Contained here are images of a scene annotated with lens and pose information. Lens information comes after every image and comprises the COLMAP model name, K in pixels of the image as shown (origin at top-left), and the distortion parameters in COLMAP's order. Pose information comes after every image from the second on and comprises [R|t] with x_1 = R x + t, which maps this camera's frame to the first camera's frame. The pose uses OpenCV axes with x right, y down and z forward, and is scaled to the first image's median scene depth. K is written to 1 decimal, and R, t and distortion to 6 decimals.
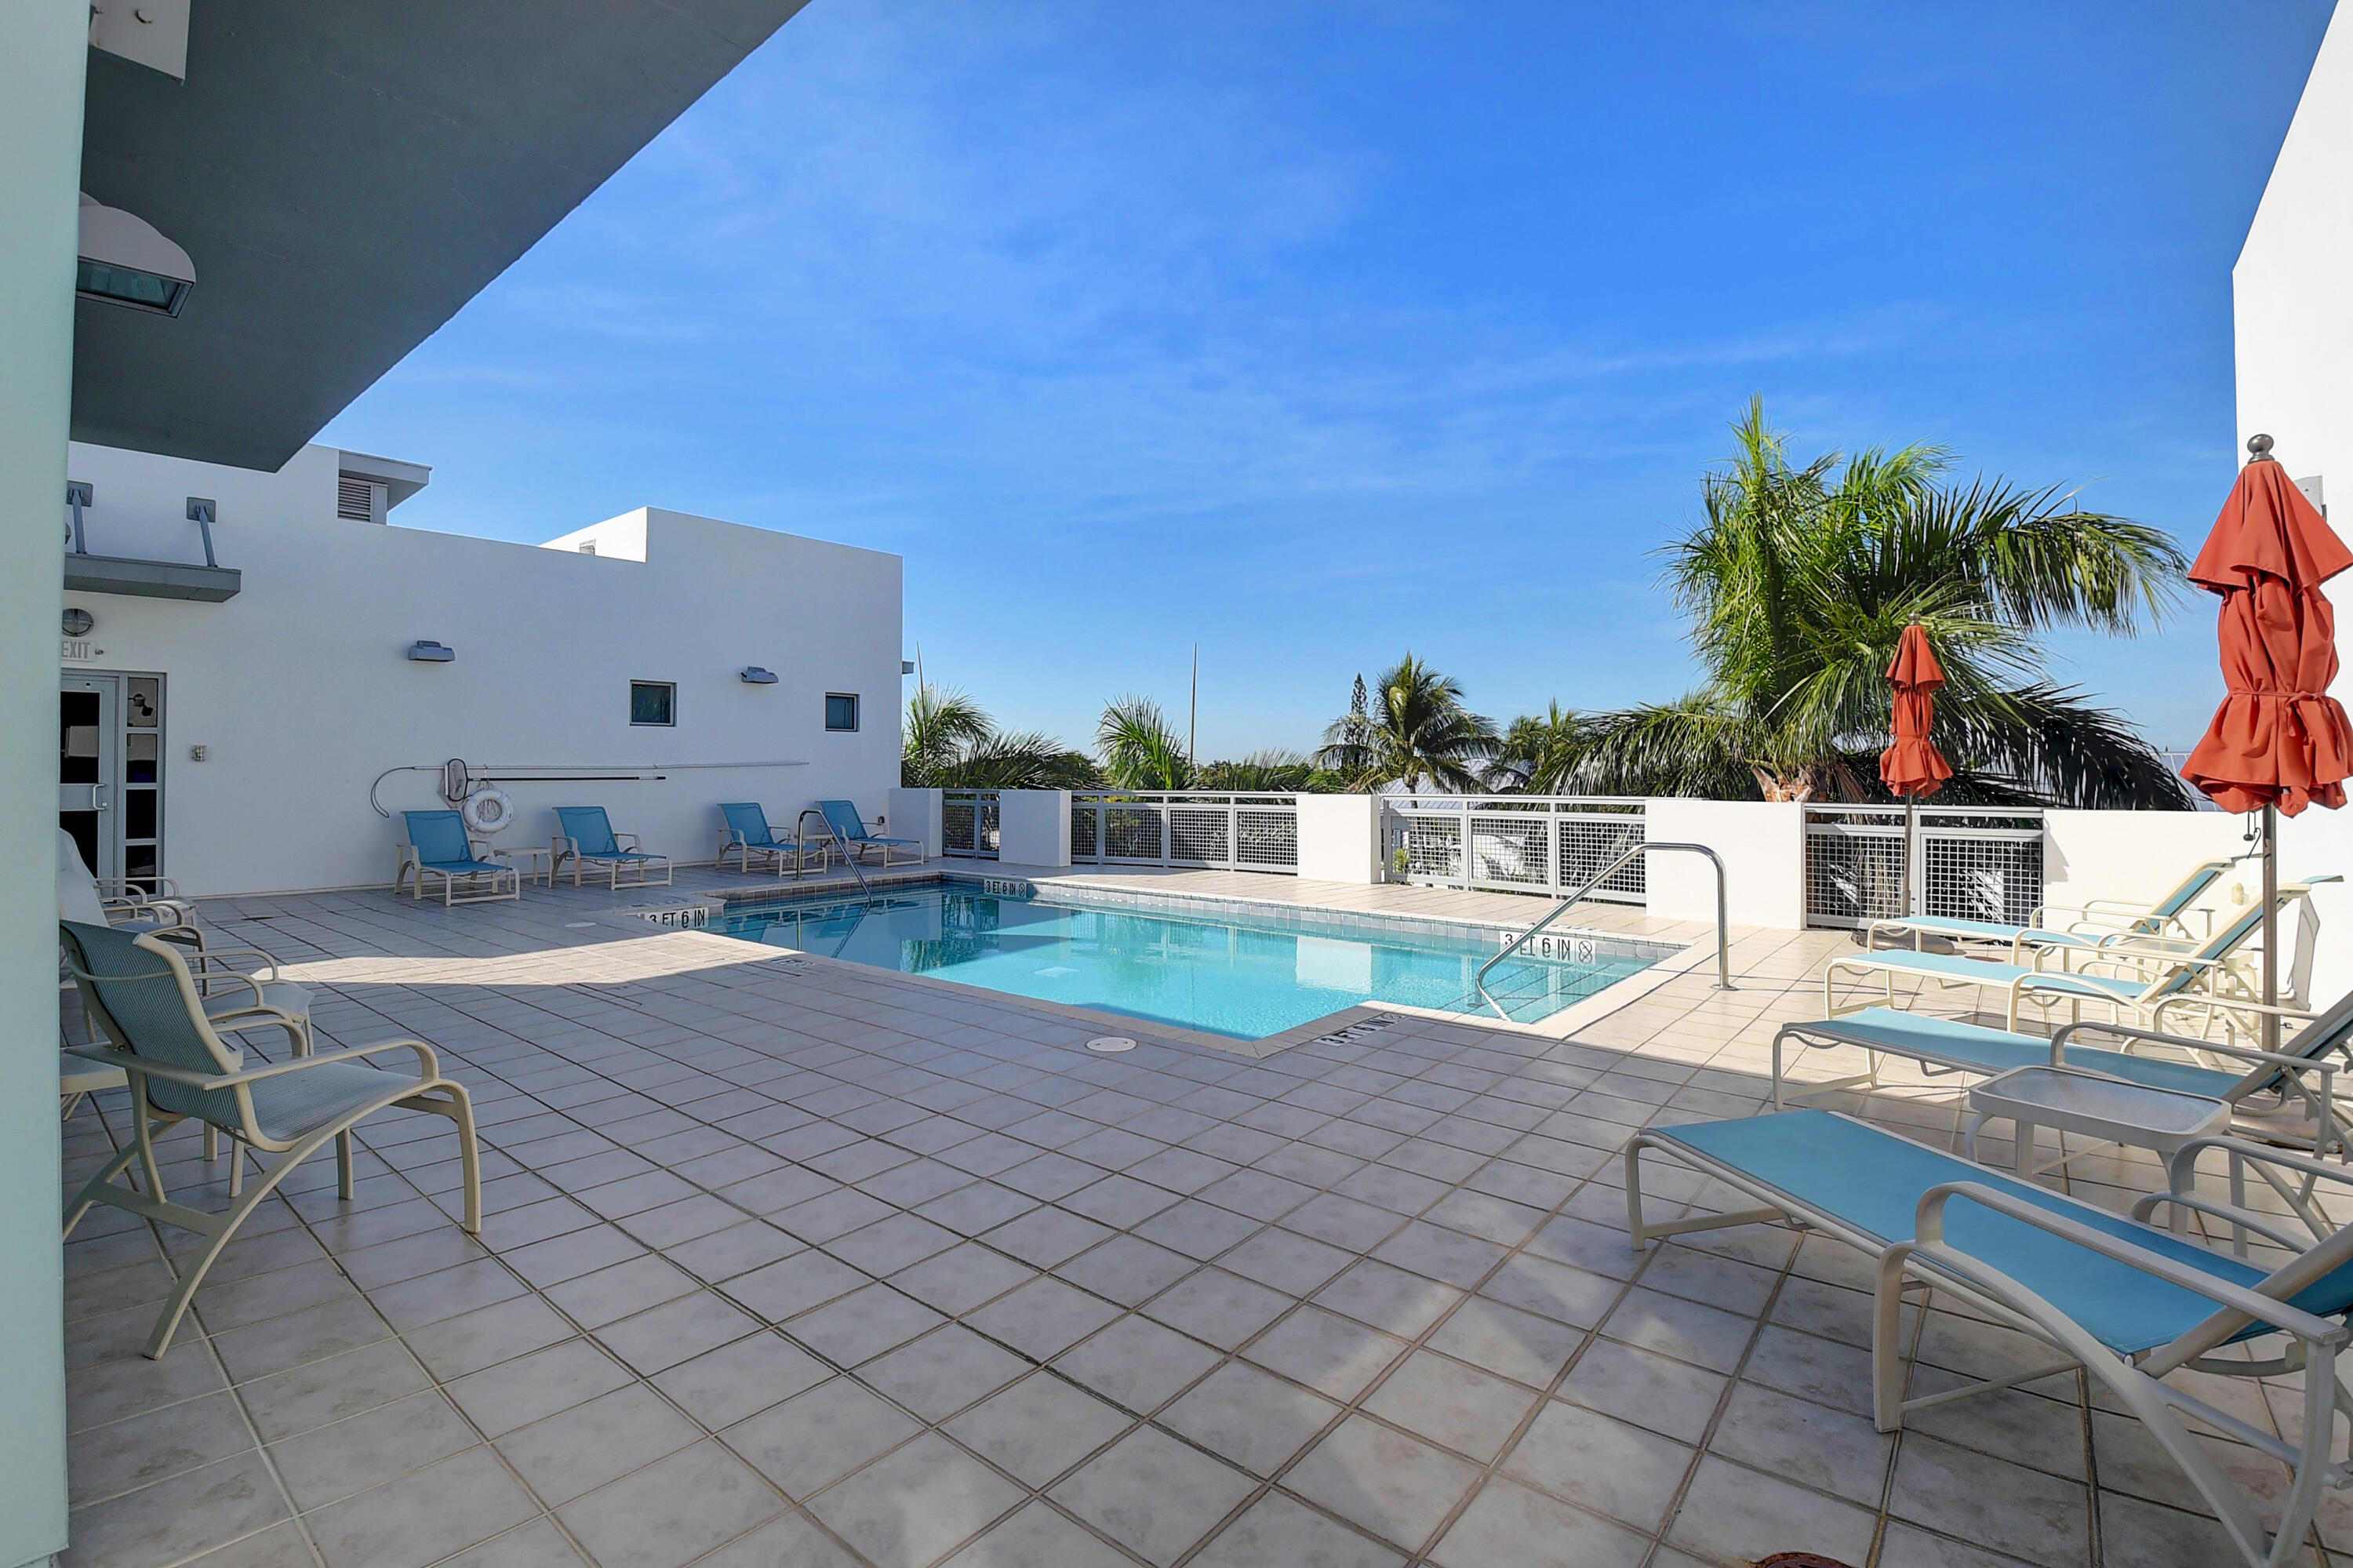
lens RADIAL K [[1043.9, 0, 1162.6], [0, 1043.9, 758.6], [0, 0, 1]] dist [0.020612, -0.029053]
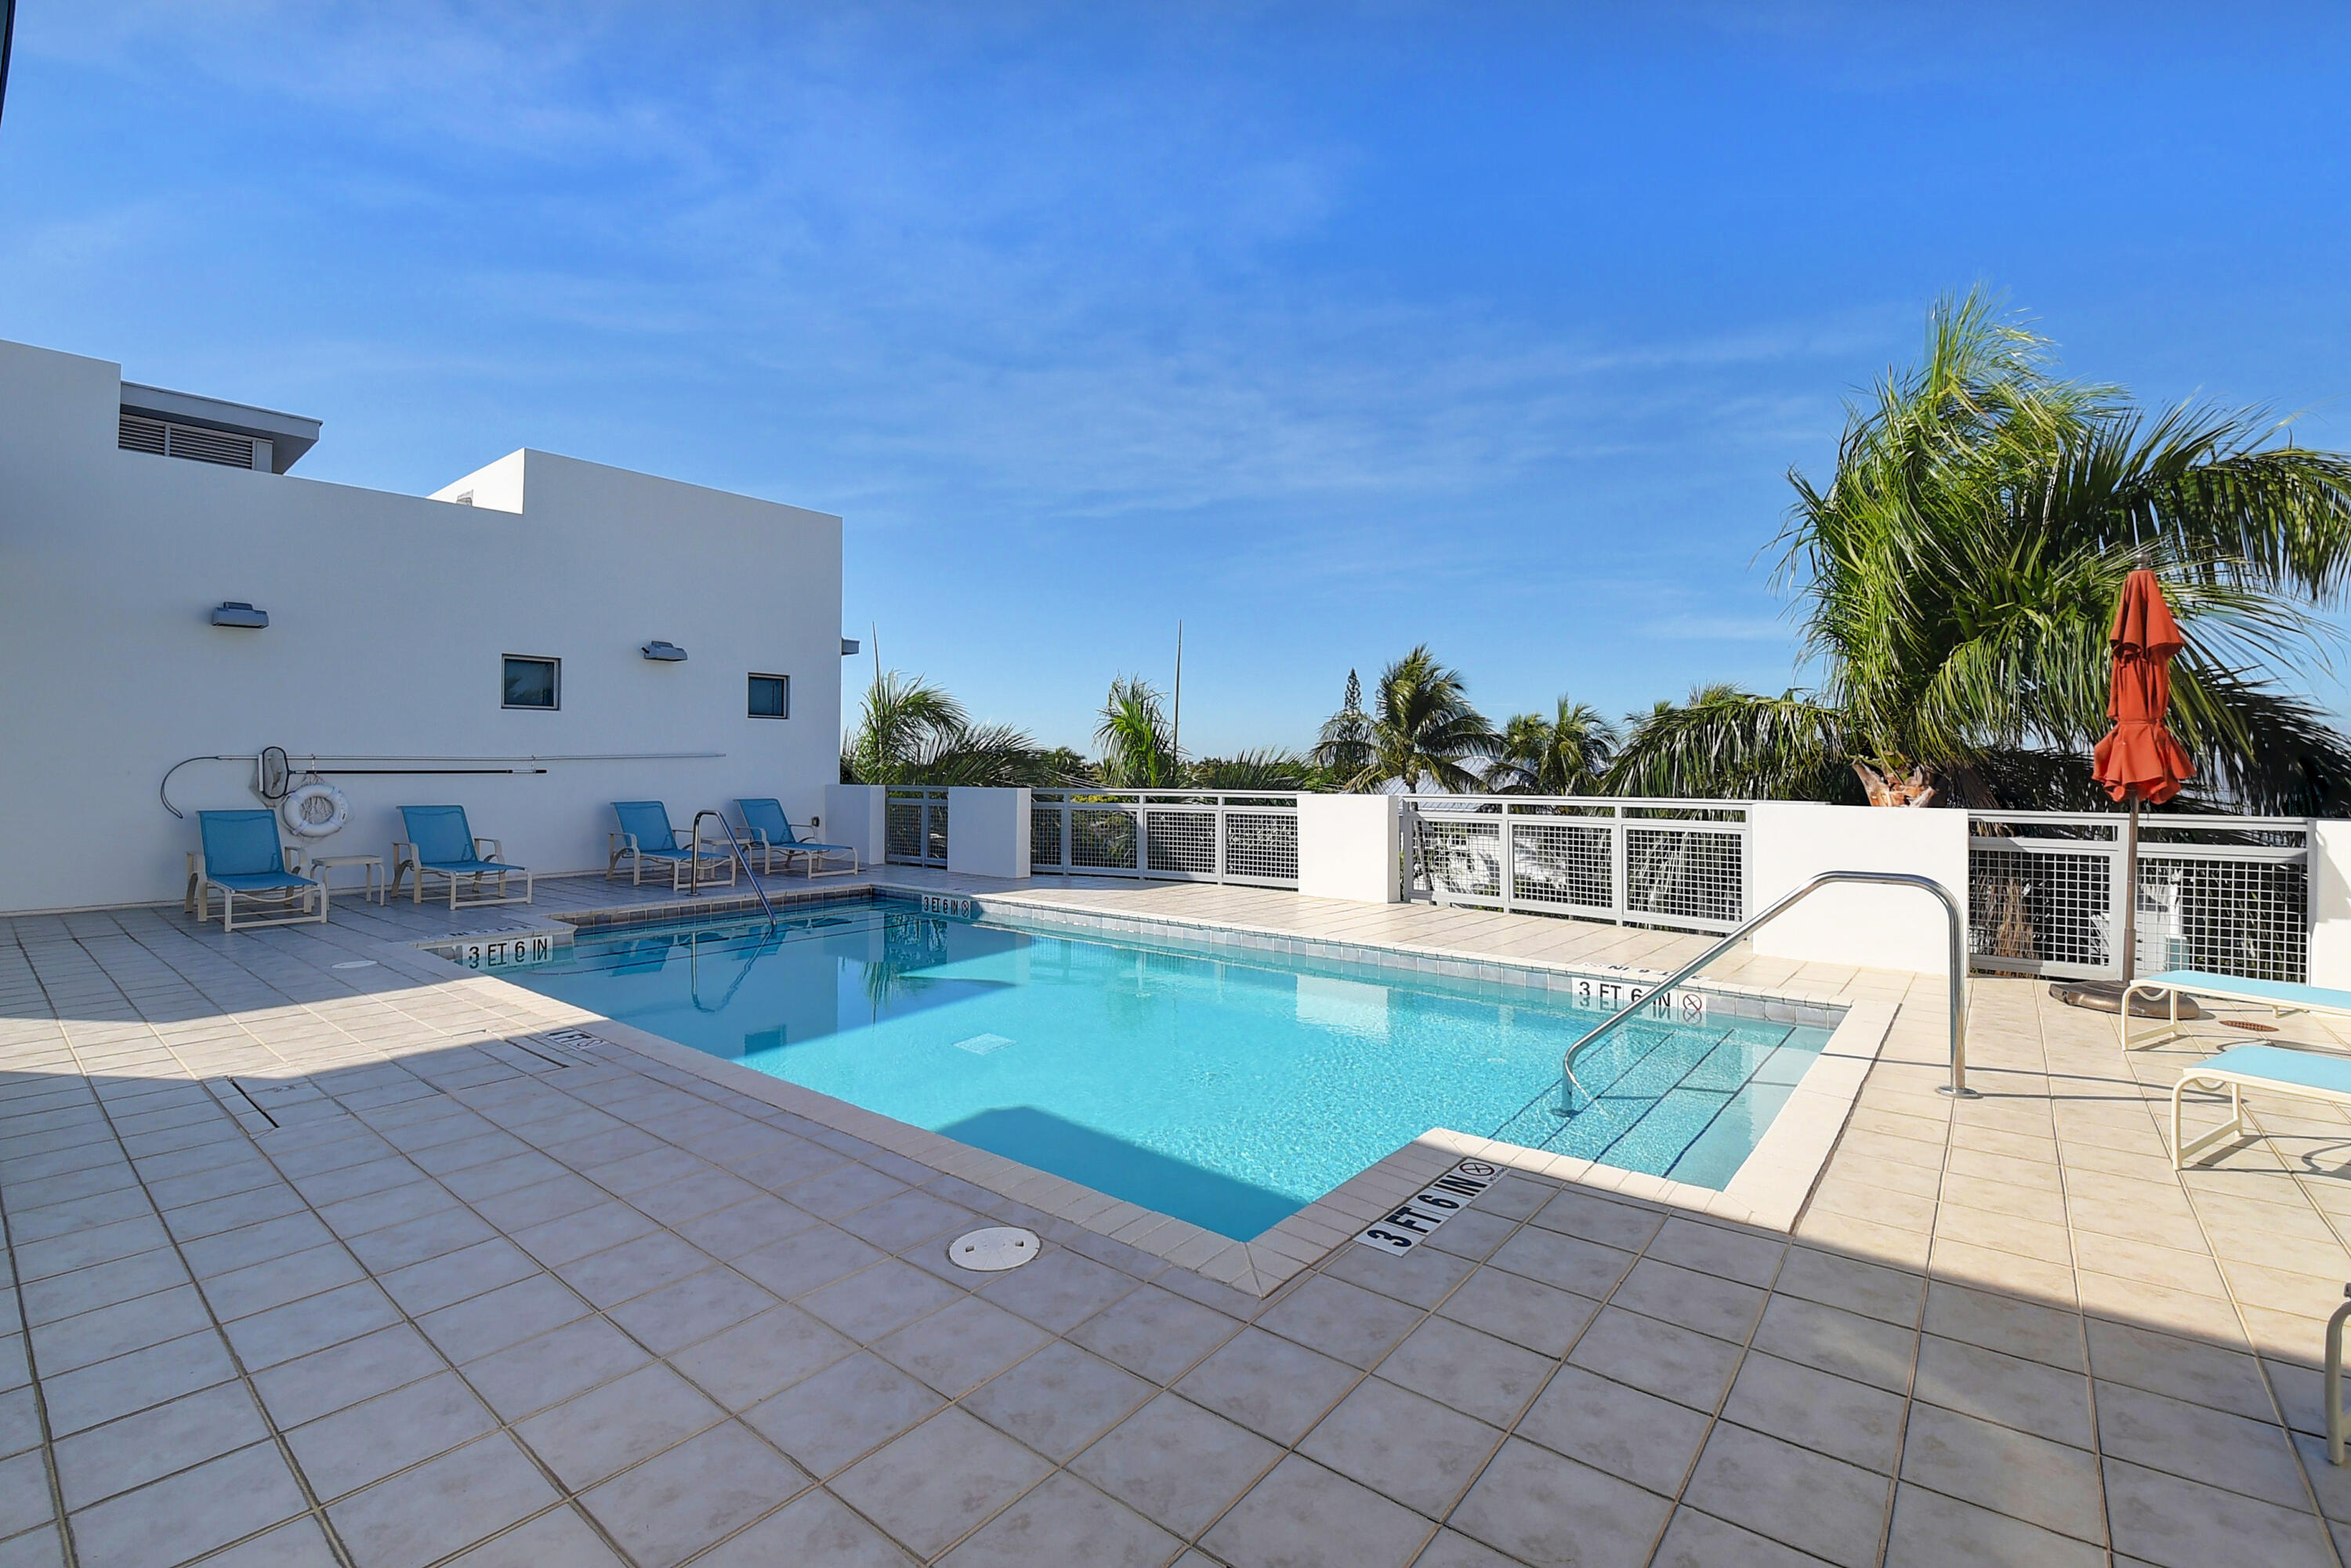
lens RADIAL K [[1043.0, 0, 1161.6], [0, 1043.0, 758.7], [0, 0, 1]] dist [0.020612, -0.029053]
pose [[0.999961, 0.004287, 0.007715, 0.012457], [-0.004308, 0.999987, 0.002633, 0.003835], [-0.007704, -0.002667, 0.999967, 0.158482]]
